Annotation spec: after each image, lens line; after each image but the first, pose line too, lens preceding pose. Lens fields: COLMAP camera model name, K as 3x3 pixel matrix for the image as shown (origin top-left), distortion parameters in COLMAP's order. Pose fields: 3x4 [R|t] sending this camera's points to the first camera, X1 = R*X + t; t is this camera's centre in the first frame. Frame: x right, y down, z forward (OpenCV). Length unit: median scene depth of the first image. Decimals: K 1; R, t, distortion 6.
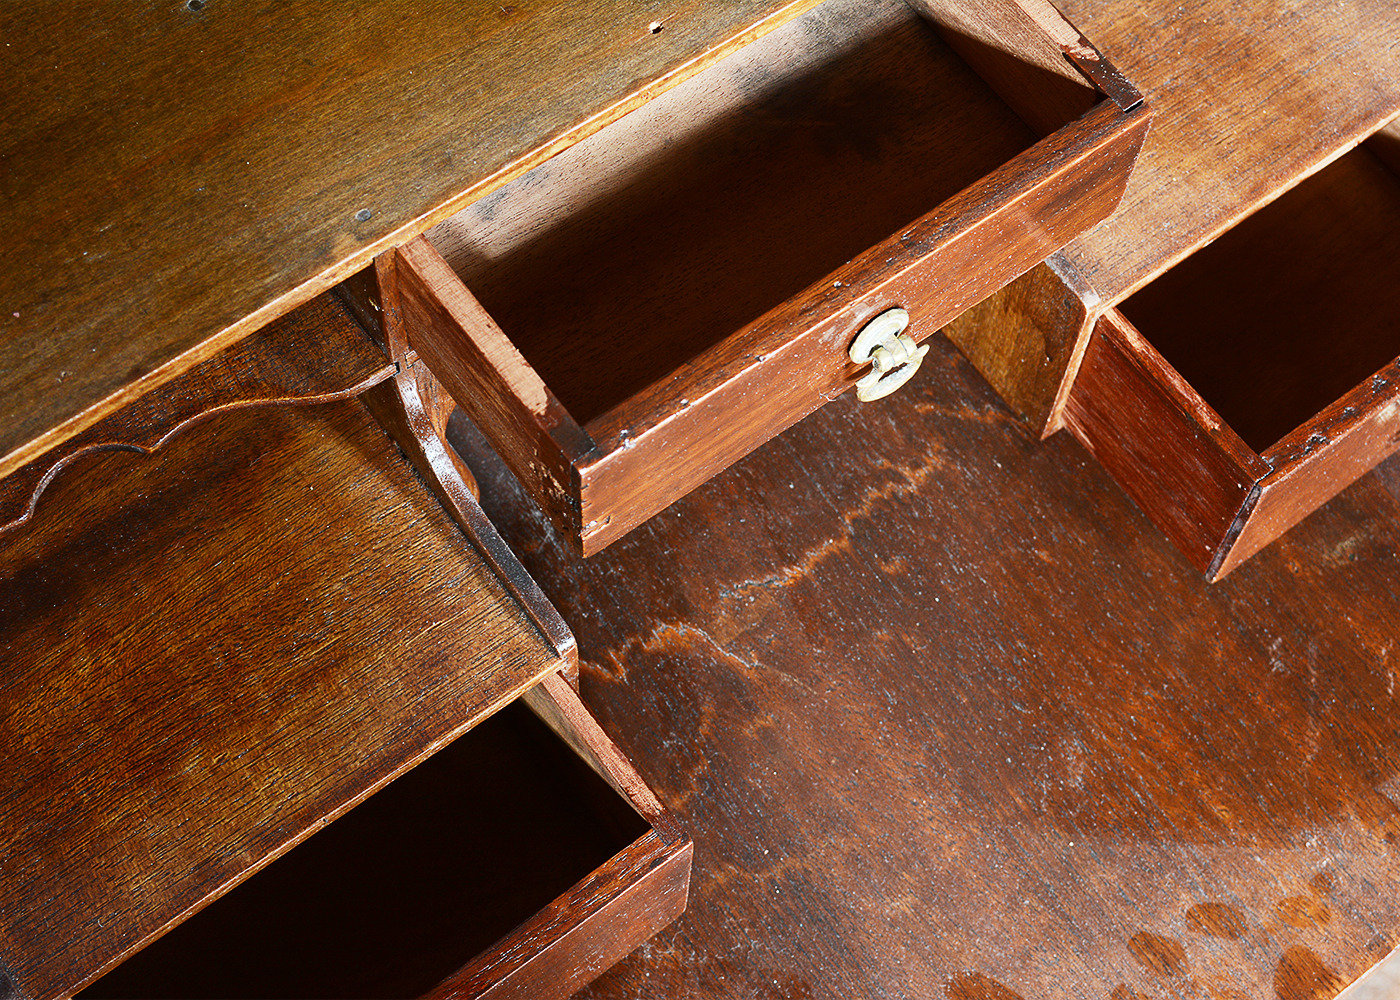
lens RADIAL K [[2291.1, 0, 700.0], [0, 2291.1, 500.0], [0, 0, 1]] dist [-0.012099, 0.042604]
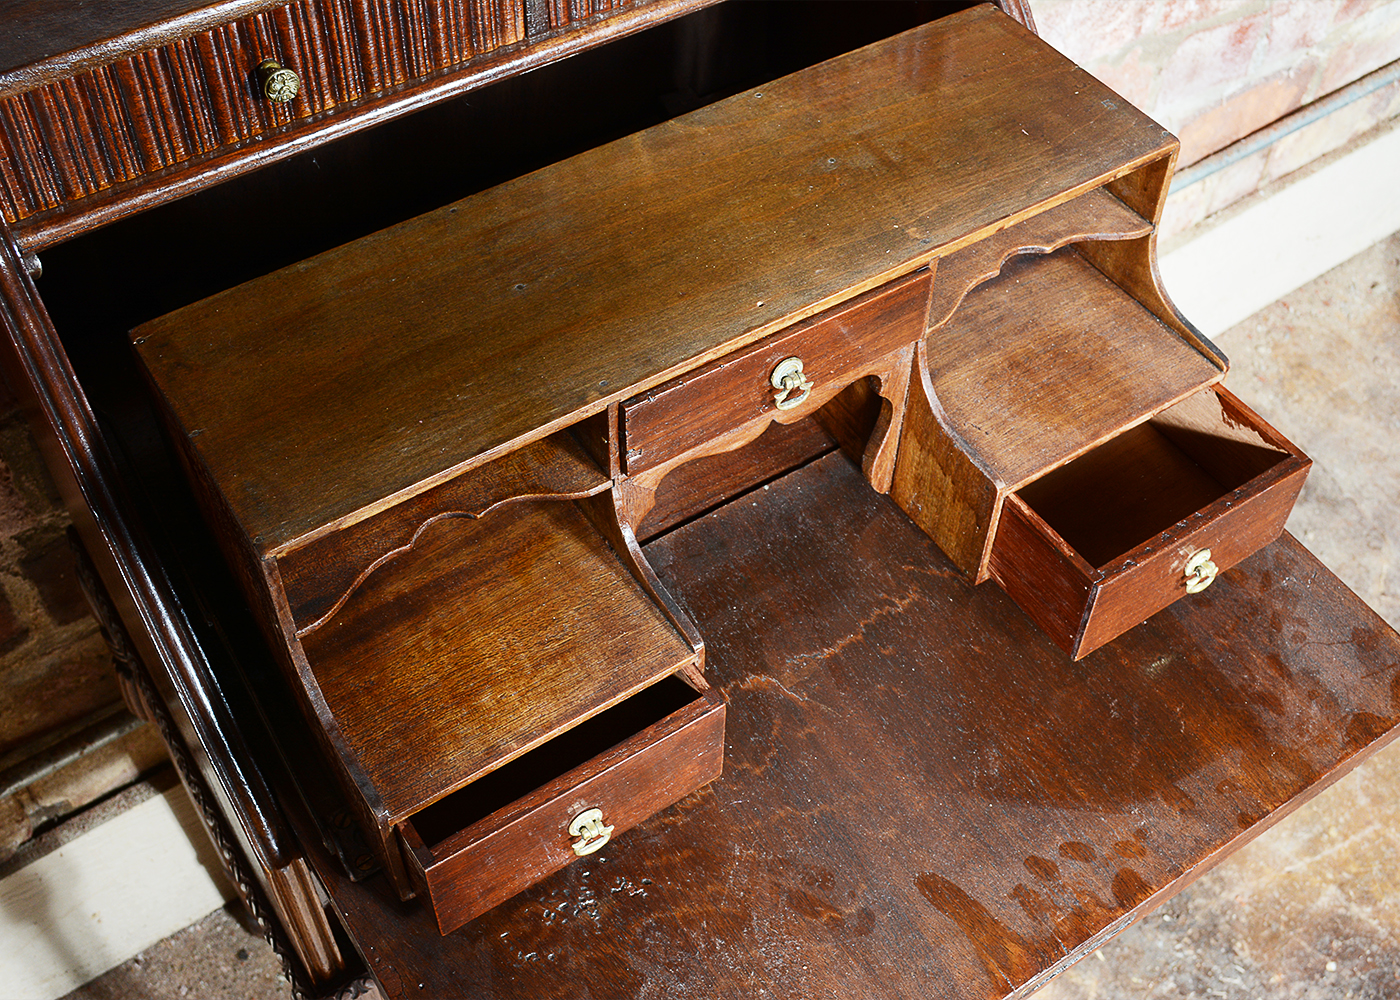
lens RADIAL K [[1607.1, 0, 700.0], [0, 1607.1, 500.0], [0, 0, 1]] dist [-0.055343, 0.007633]
pose [[0.998234, 0.029250, -0.051703, 0.003048], [-0.040864, 0.969840, -0.240293, 0.221936], [0.043115, 0.241981, 0.969323, -0.202085]]
